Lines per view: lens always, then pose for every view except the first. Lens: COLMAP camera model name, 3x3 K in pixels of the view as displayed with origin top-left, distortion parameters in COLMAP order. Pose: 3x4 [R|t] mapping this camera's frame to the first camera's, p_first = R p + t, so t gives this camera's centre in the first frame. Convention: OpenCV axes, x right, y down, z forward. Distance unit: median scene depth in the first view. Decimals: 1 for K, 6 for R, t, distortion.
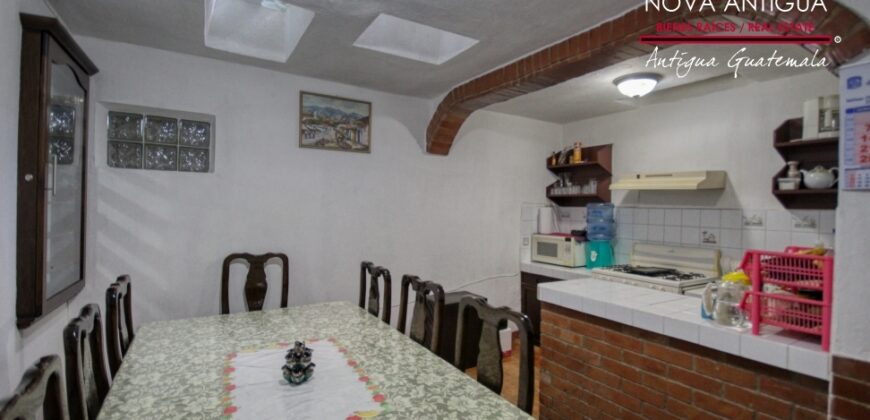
lens RADIAL K [[401.4, 0, 445.6], [0, 401.4, 208.8], [0, 0, 1]] dist [0.002369, 0.000106]
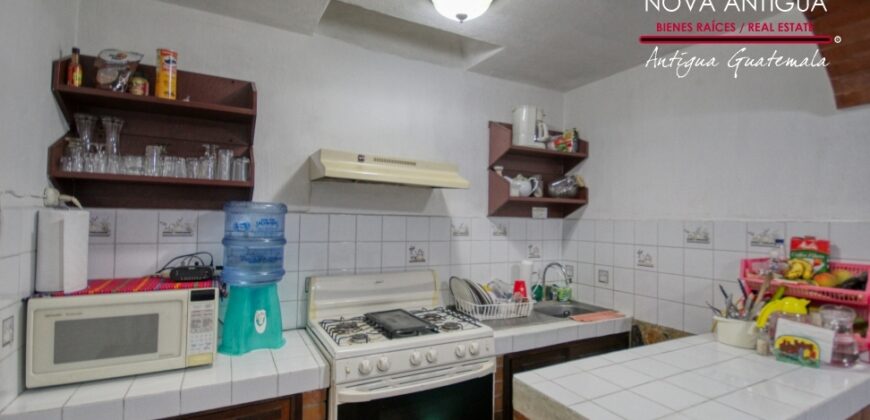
lens RADIAL K [[401.4, 0, 445.6], [0, 401.4, 208.8], [0, 0, 1]] dist [0.002369, 0.000106]
pose [[0.061409, 0.011436, 0.998047, -0.070508], [-0.012053, 0.999870, -0.010715, -0.005100], [-0.998040, -0.011372, 0.061539, 0.840640]]
